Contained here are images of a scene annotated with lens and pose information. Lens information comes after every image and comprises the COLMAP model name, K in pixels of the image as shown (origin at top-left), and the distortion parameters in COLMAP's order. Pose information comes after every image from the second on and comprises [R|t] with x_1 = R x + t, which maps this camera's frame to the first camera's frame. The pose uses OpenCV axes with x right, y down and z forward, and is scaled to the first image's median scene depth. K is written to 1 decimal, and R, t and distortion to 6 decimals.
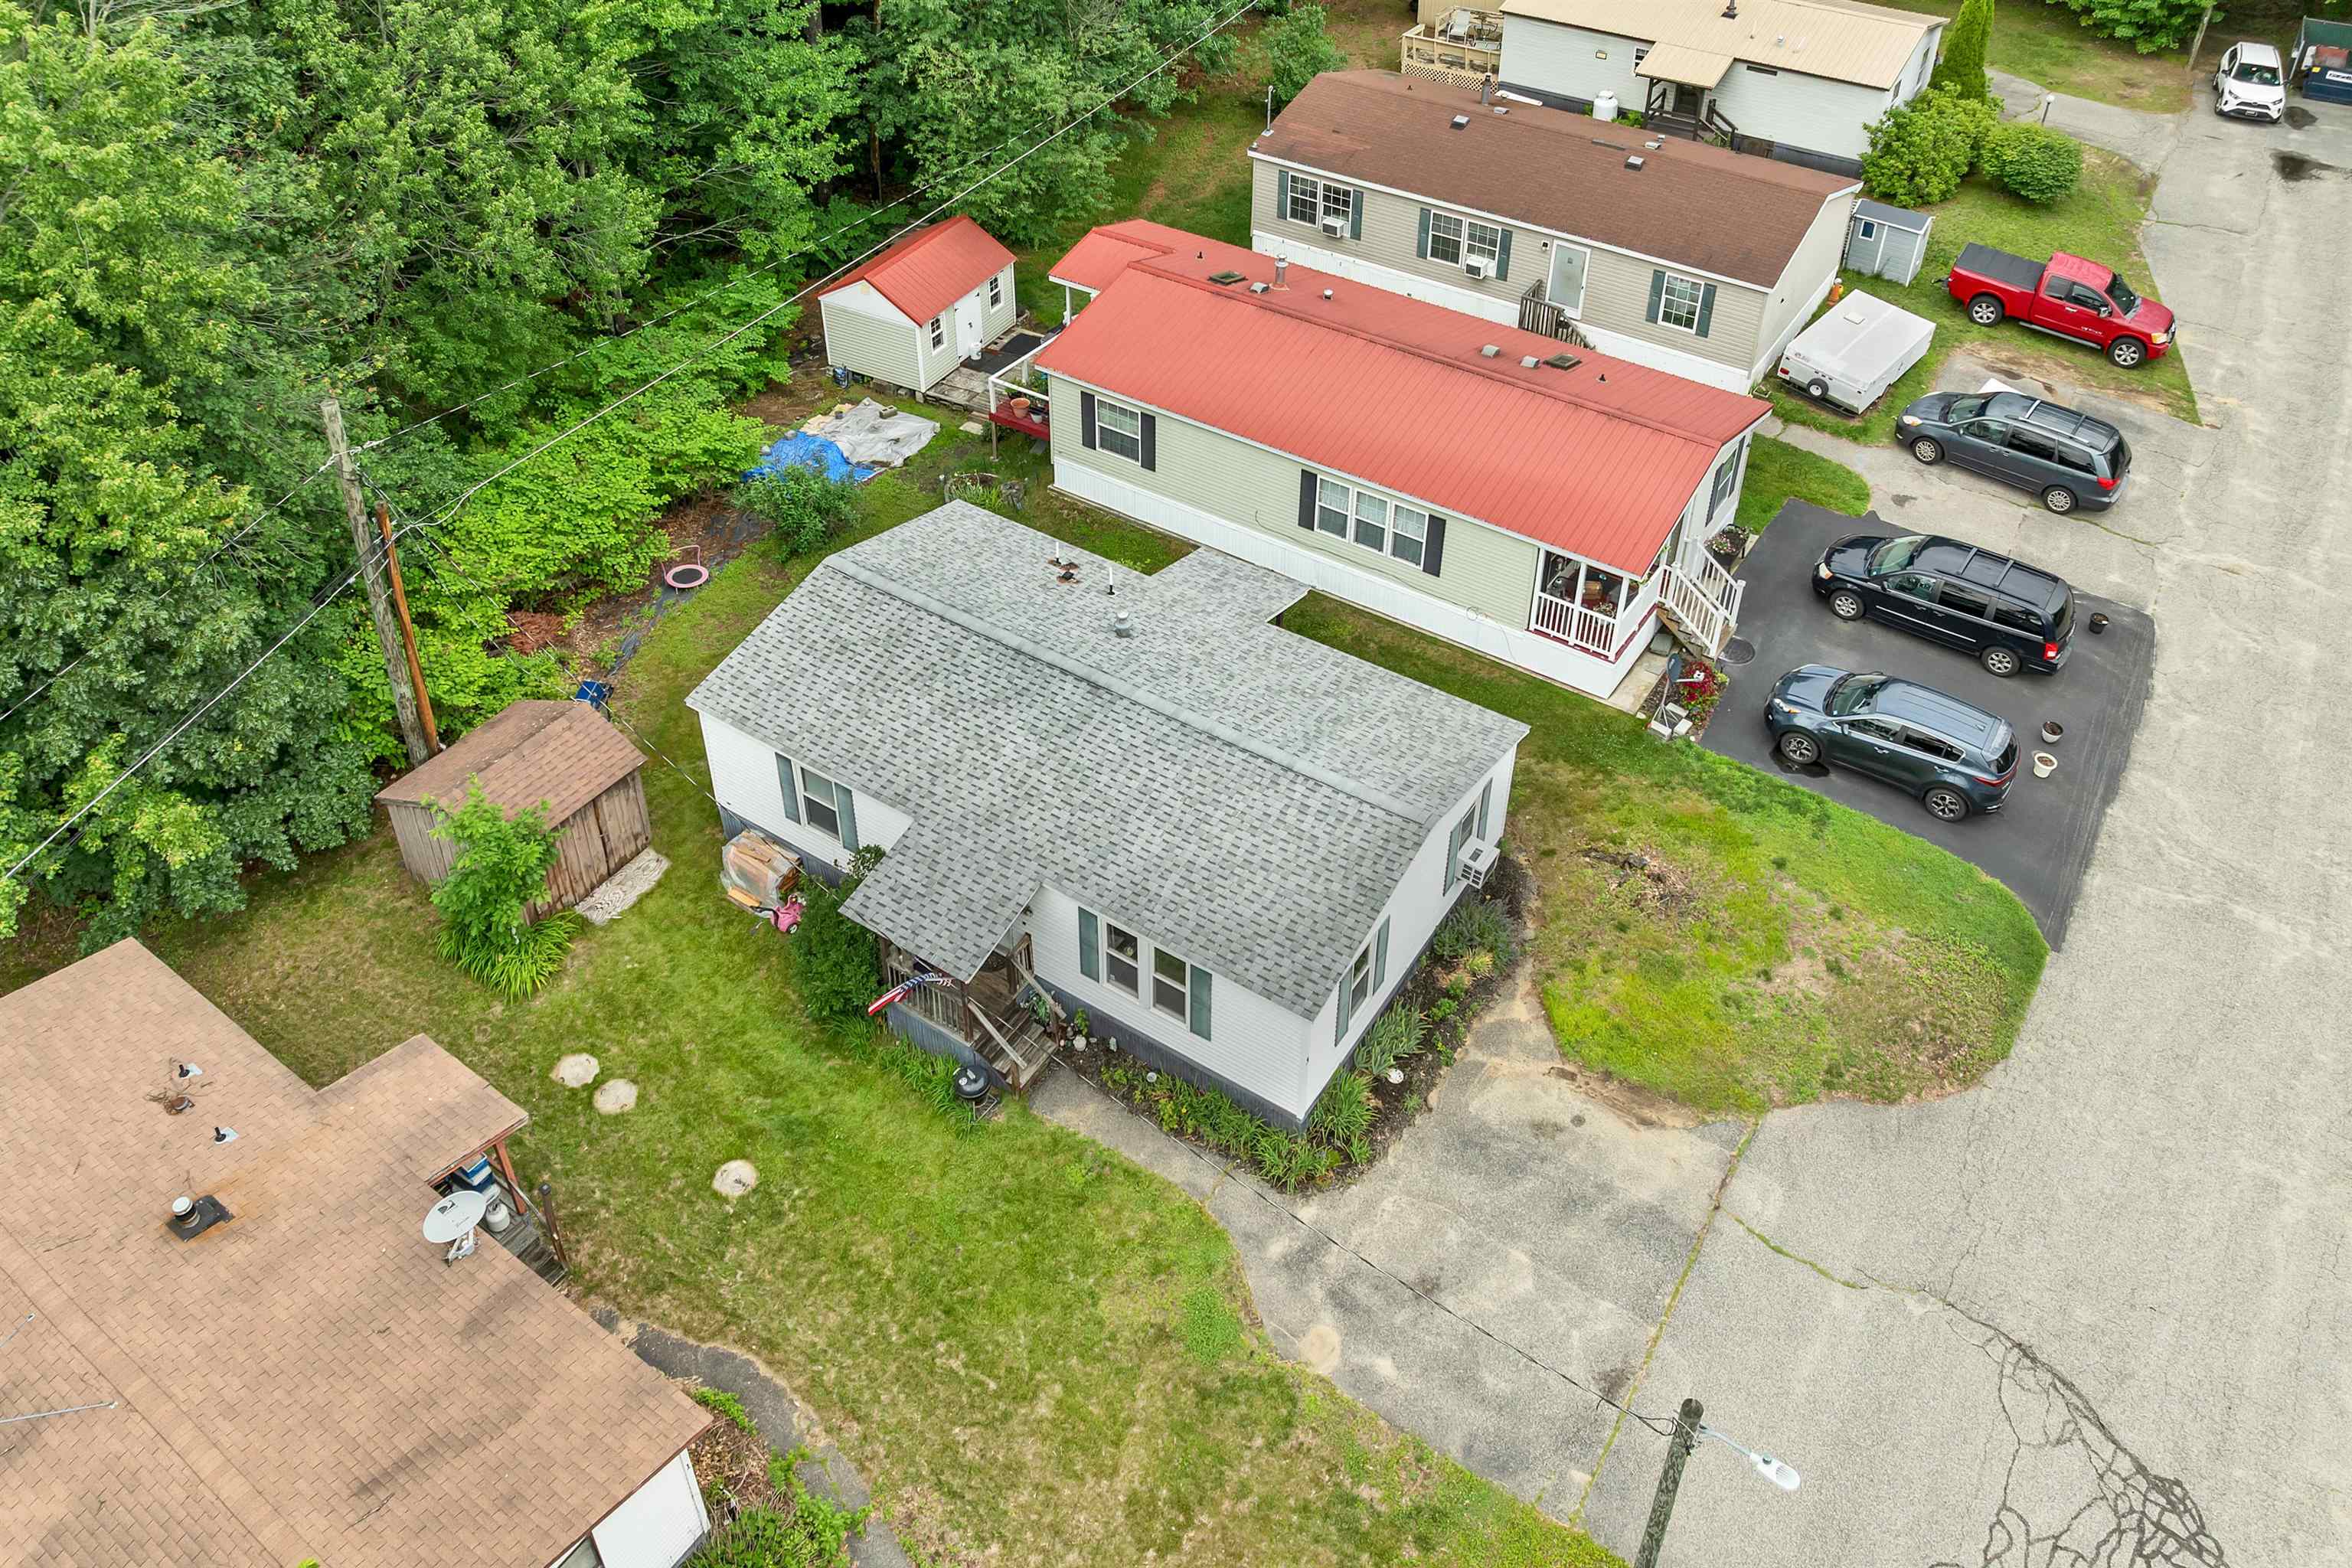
lens RADIAL K [[1770.5, 0, 1165.4], [0, 1770.5, 512.0], [0, 0, 1]] dist [-0.034833, -0.003942]
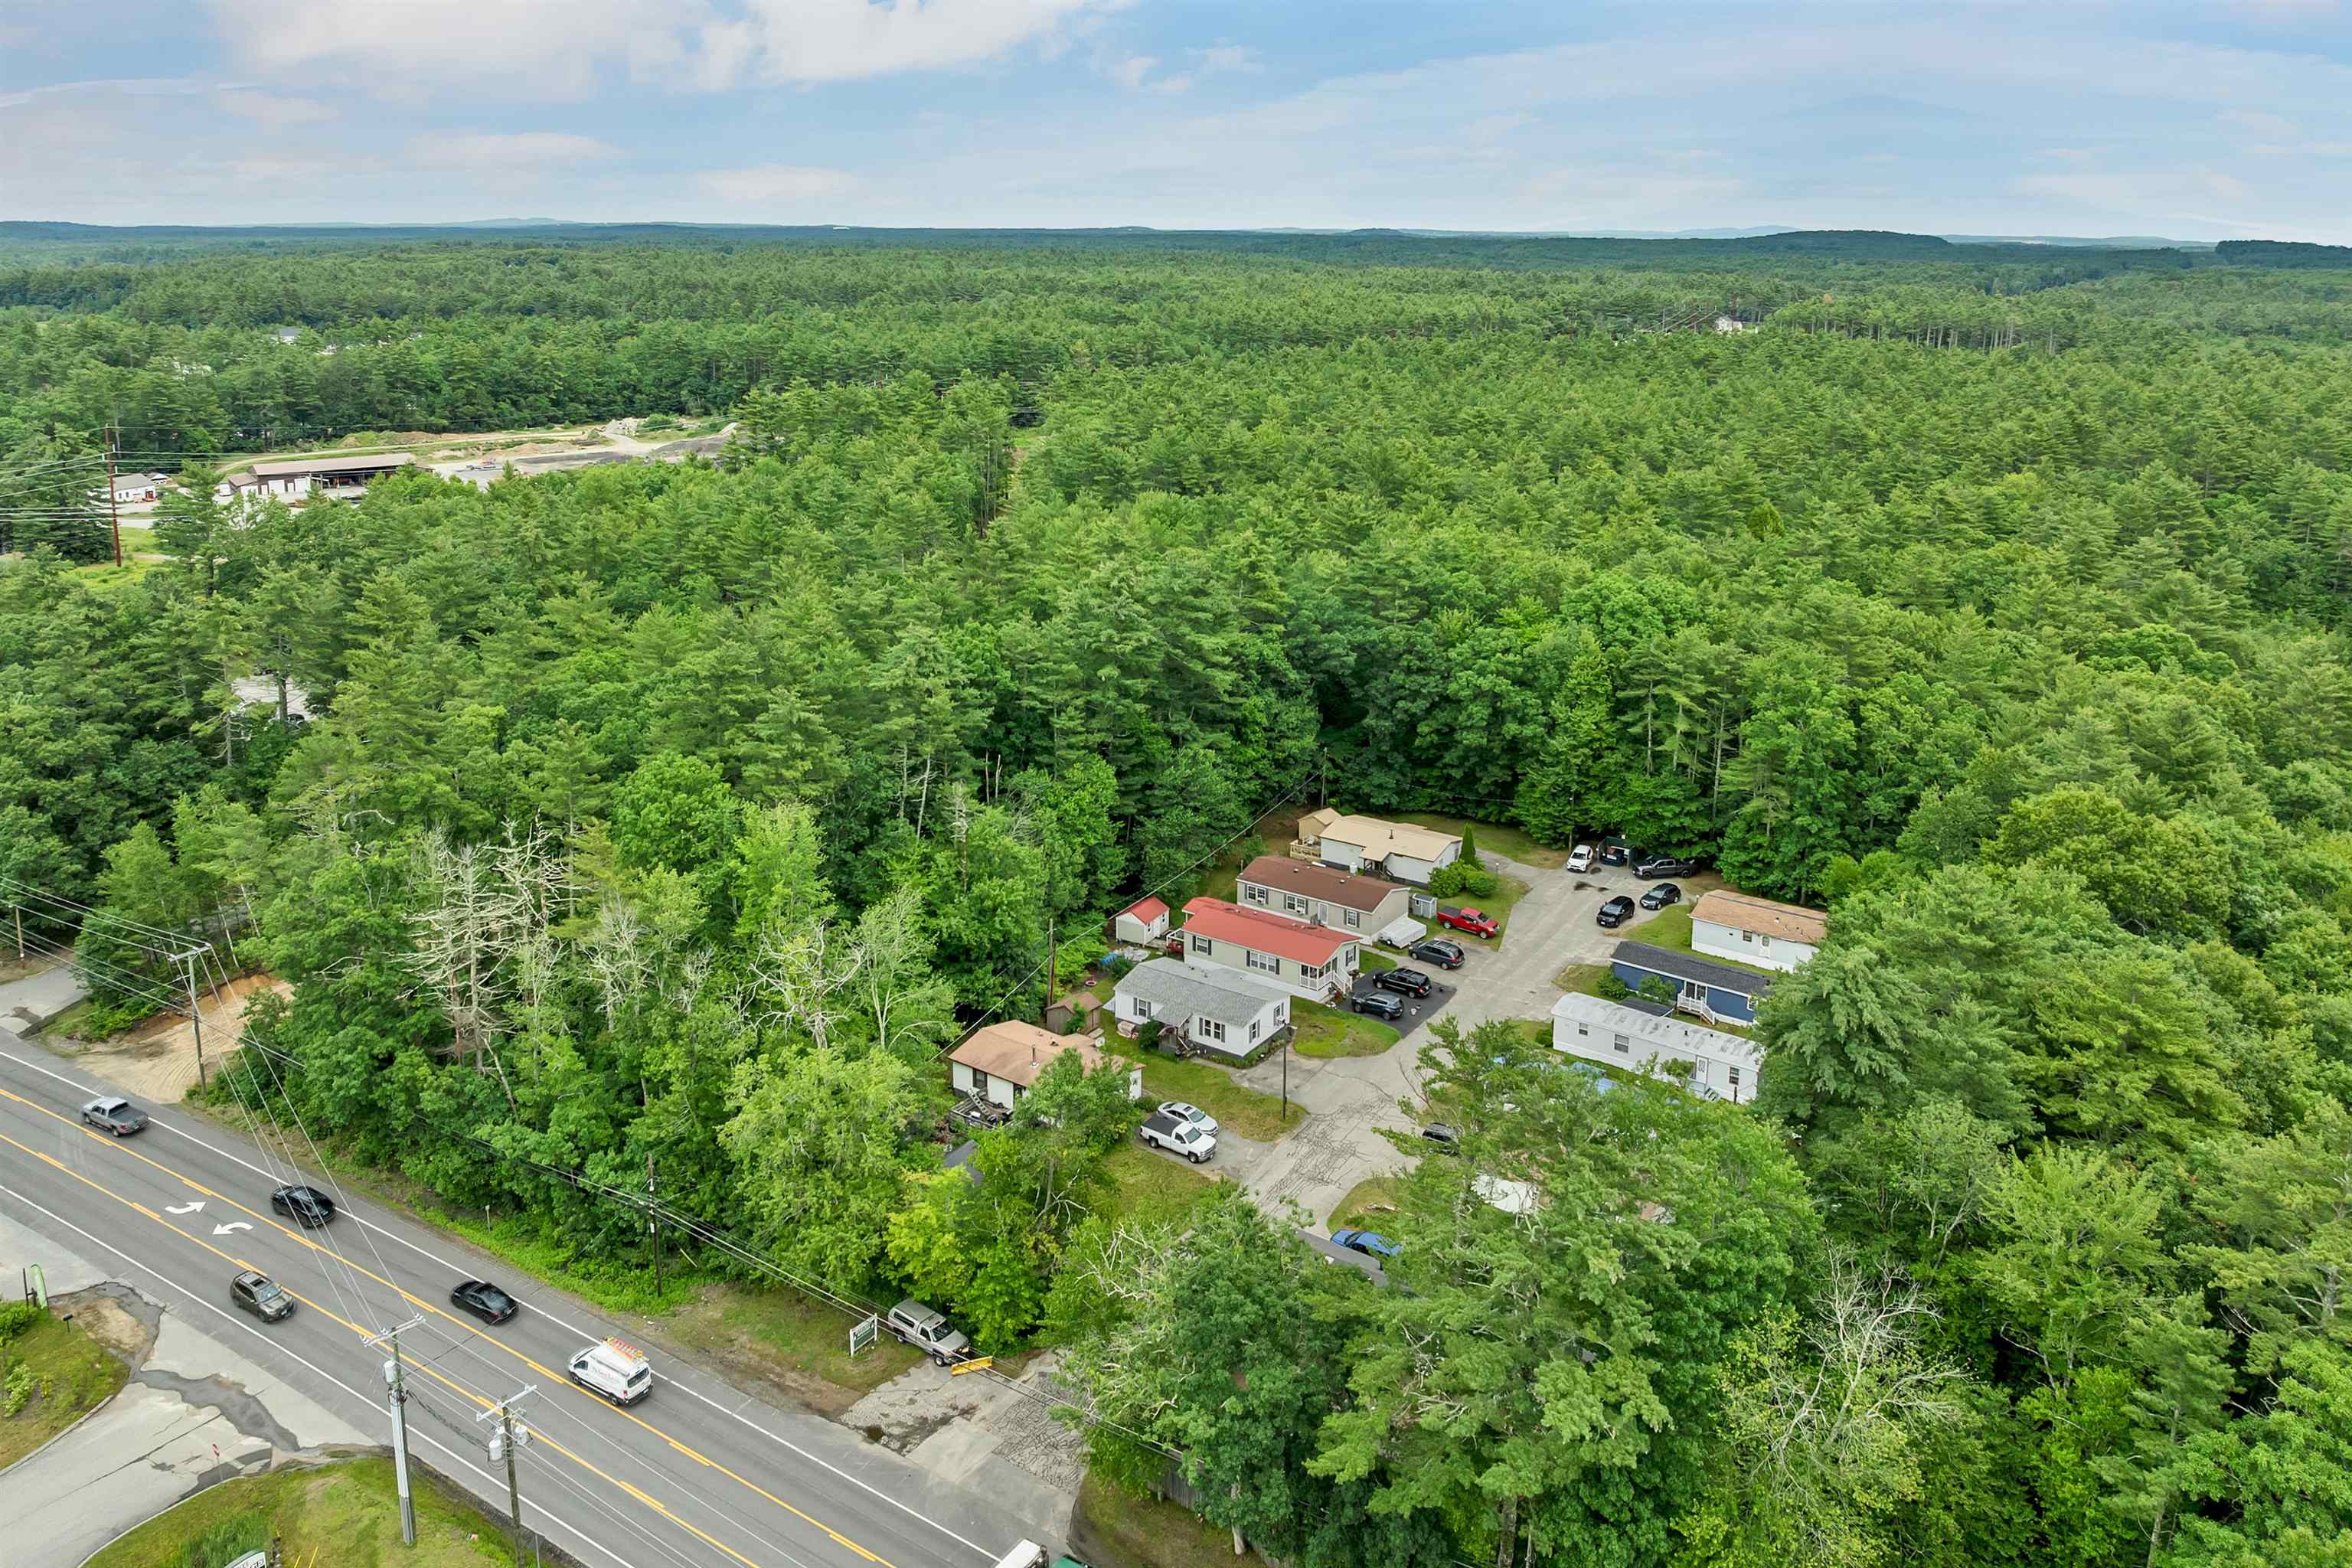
lens RADIAL K [[1786.1, 0, 1171.7], [0, 1786.1, 497.6], [0, 0, 1]] dist [-0.028917, 0.000656]
pose [[0.999958, 0.004224, -0.008114, -0.085641], [-0.007283, 0.904354, -0.426721, 0.978974], [0.005536, 0.426762, 0.904347, -3.964702]]
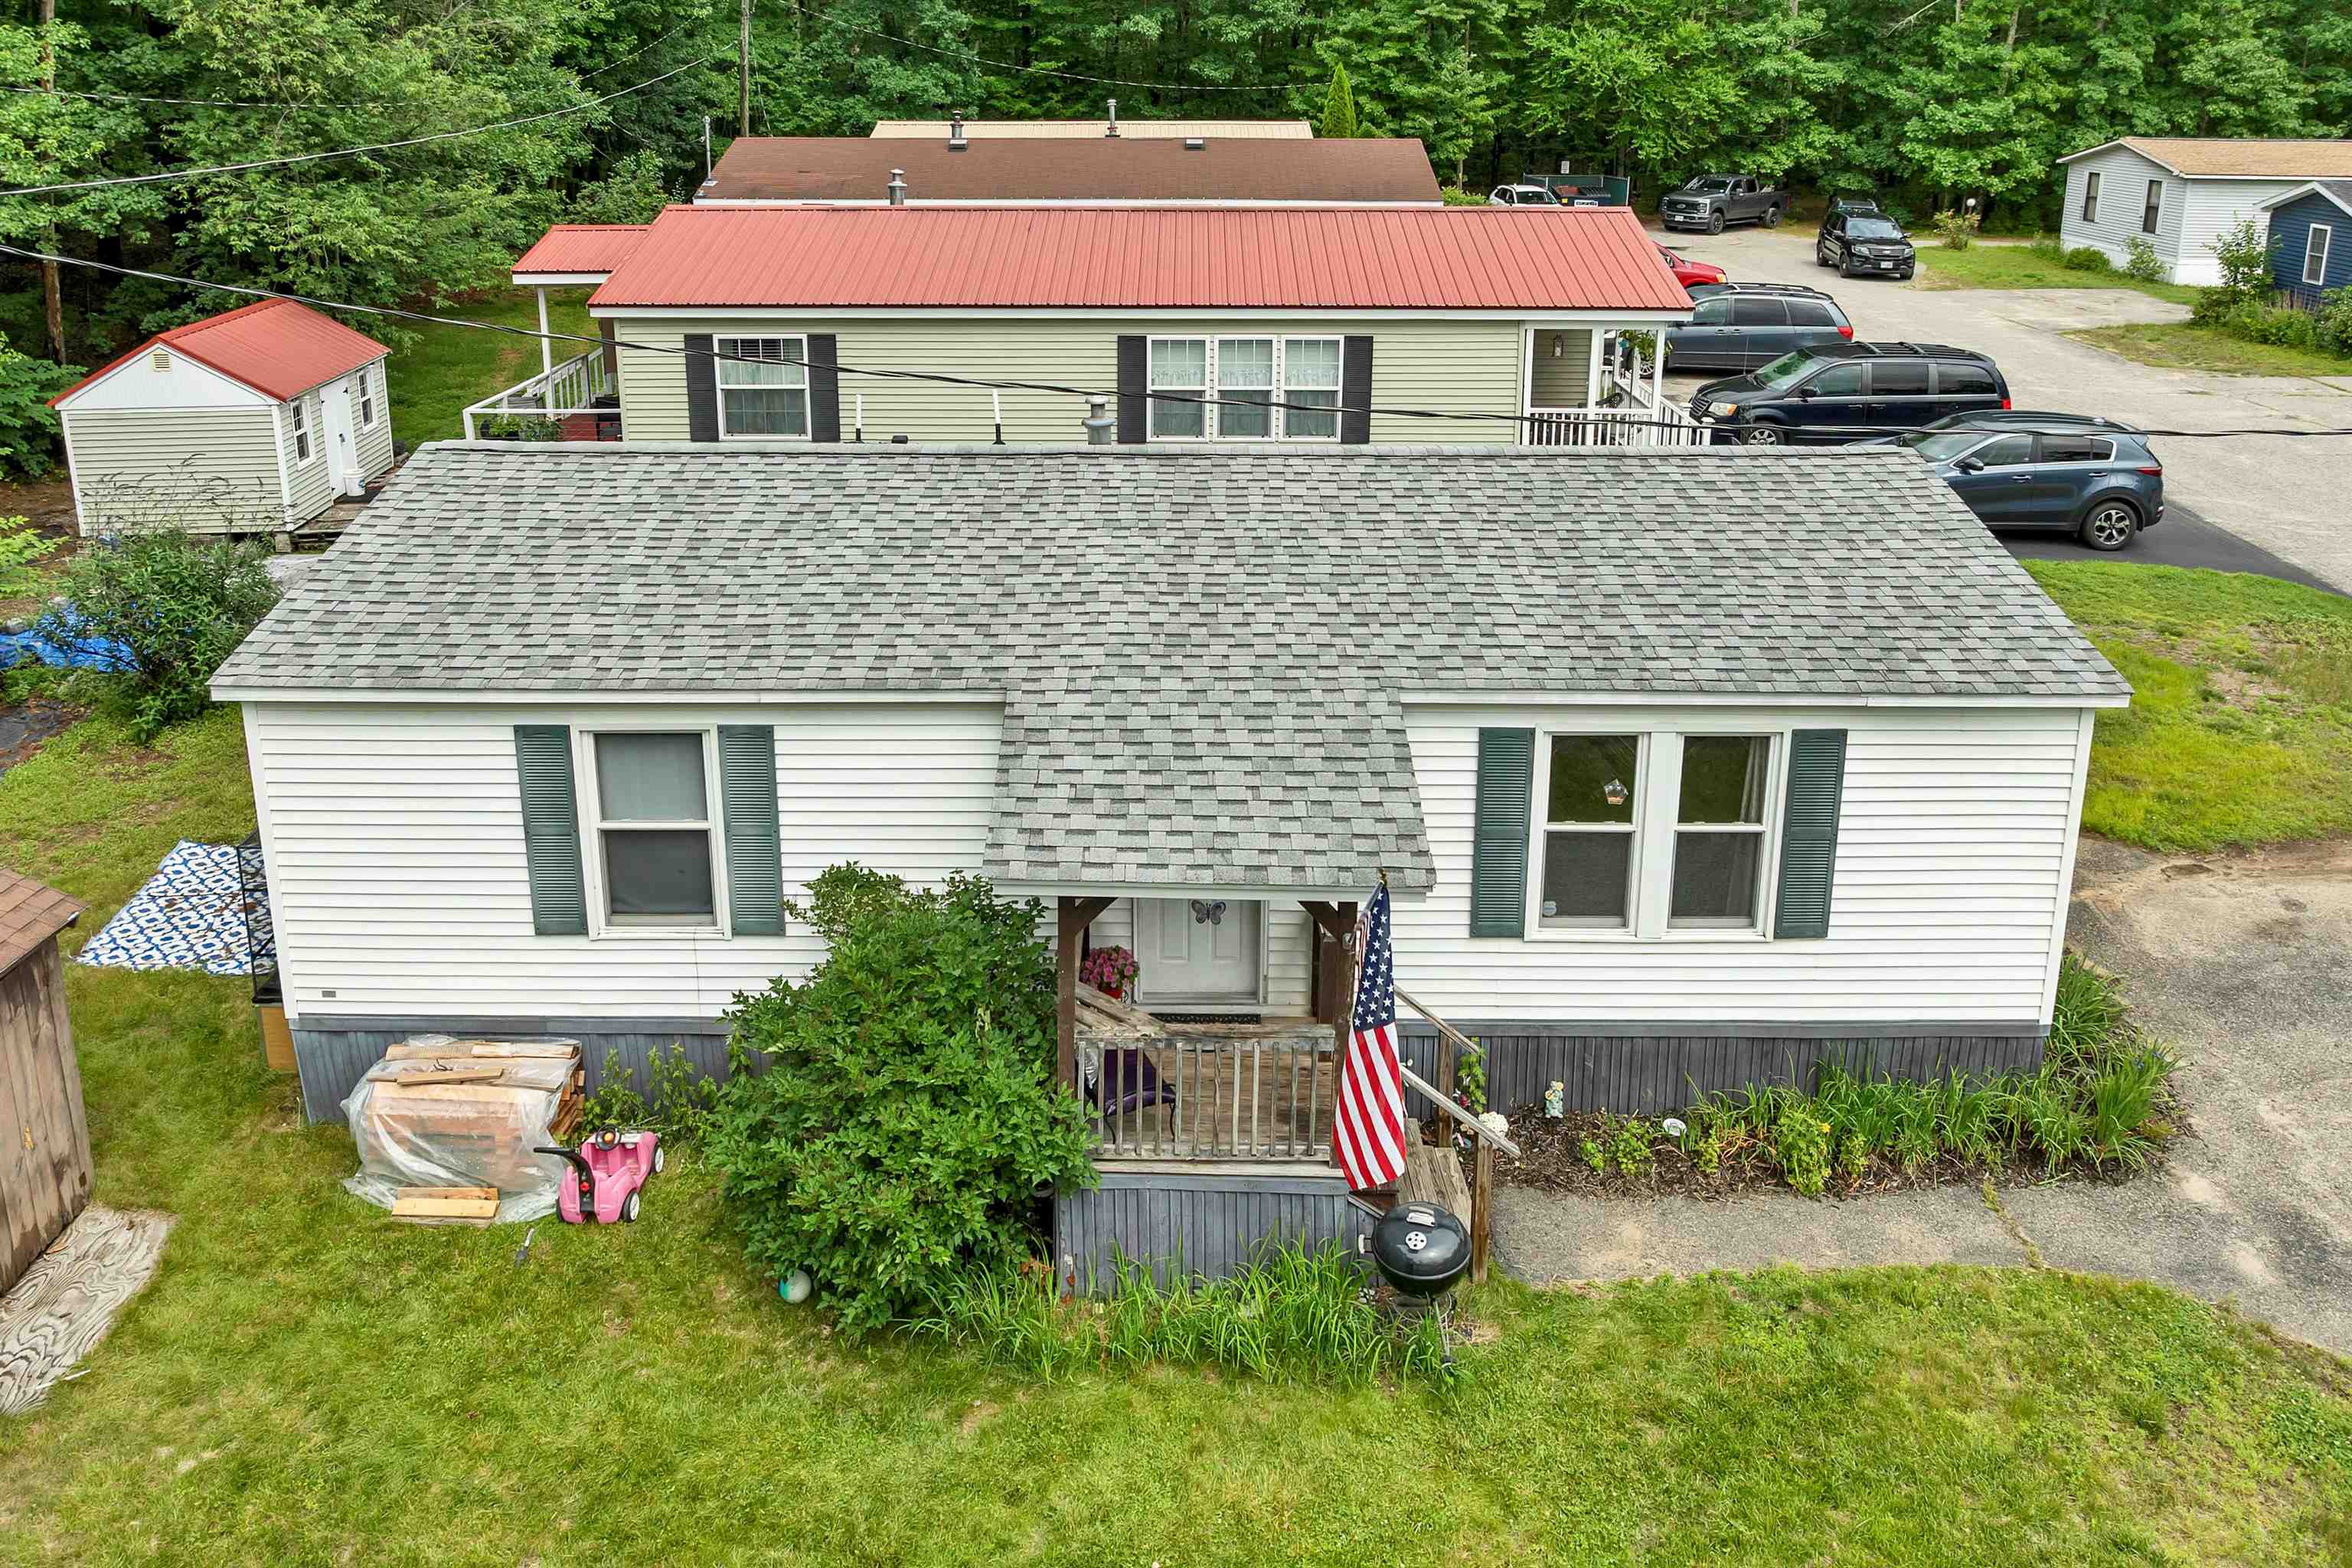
lens RADIAL K [[1786.1, 0, 1171.7], [0, 1786.1, 497.6], [0, 0, 1]] dist [-0.028917, 0.000656]
pose [[0.835015, -0.135523, 0.533276, -0.305999], [0.312033, 0.914909, -0.256080, 0.238246], [-0.453194, 0.380230, 0.806251, 0.608046]]
